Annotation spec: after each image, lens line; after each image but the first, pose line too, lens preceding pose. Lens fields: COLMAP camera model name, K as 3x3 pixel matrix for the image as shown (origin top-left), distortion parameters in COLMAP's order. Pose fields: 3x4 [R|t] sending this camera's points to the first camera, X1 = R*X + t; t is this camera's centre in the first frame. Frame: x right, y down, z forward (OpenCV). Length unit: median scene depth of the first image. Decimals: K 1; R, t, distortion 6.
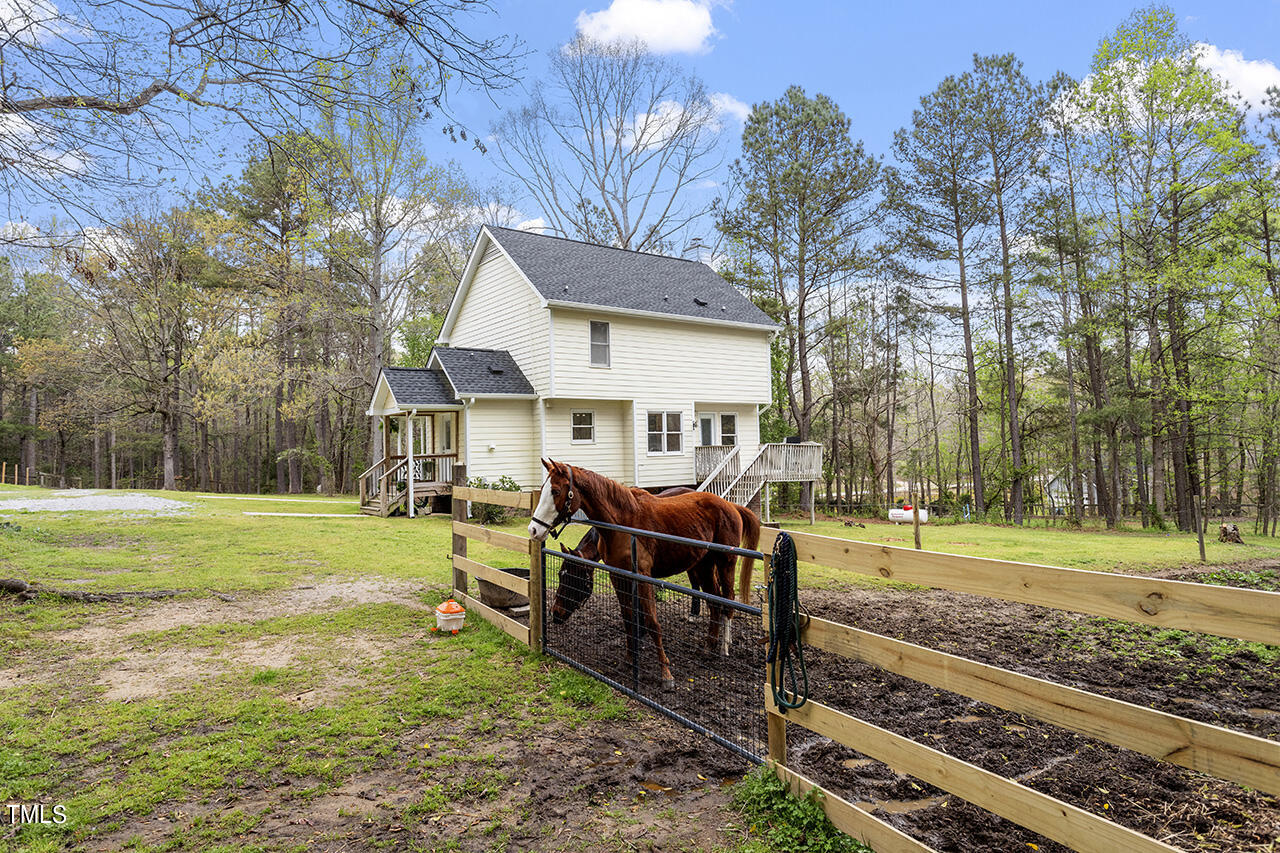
lens RADIAL K [[739.3, 0, 641.1], [0, 739.3, 448.6], [0, 0, 1]] dist [-0.003443, -0.001201]
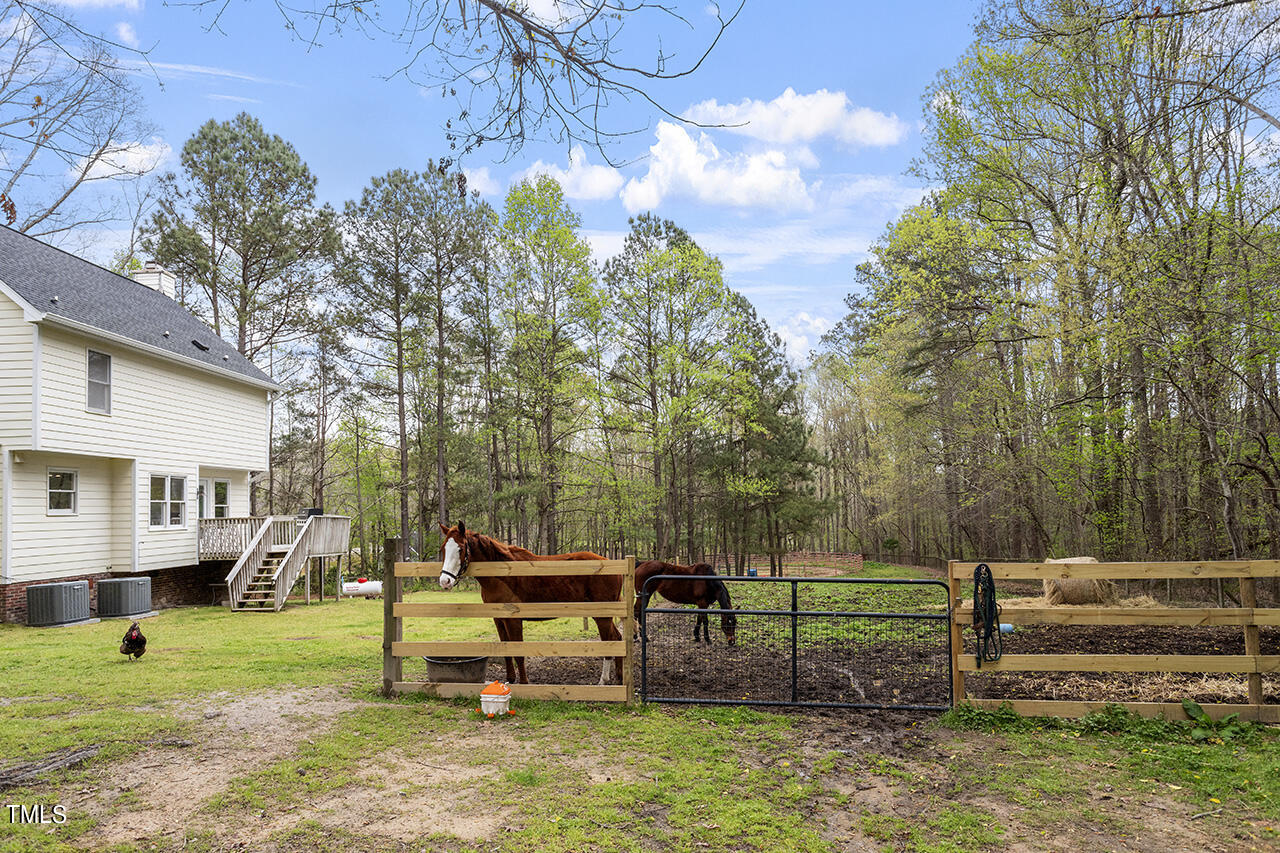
lens RADIAL K [[762.2, 0, 637.9], [0, 762.2, 514.1], [0, 0, 1]] dist [-0.006500, -0.001289]
pose [[0.613609, 0.006280, 0.789585, -0.310694], [0.001269, 0.999959, -0.008939, -0.000010], [-0.789609, 0.006487, 0.613576, 0.090235]]
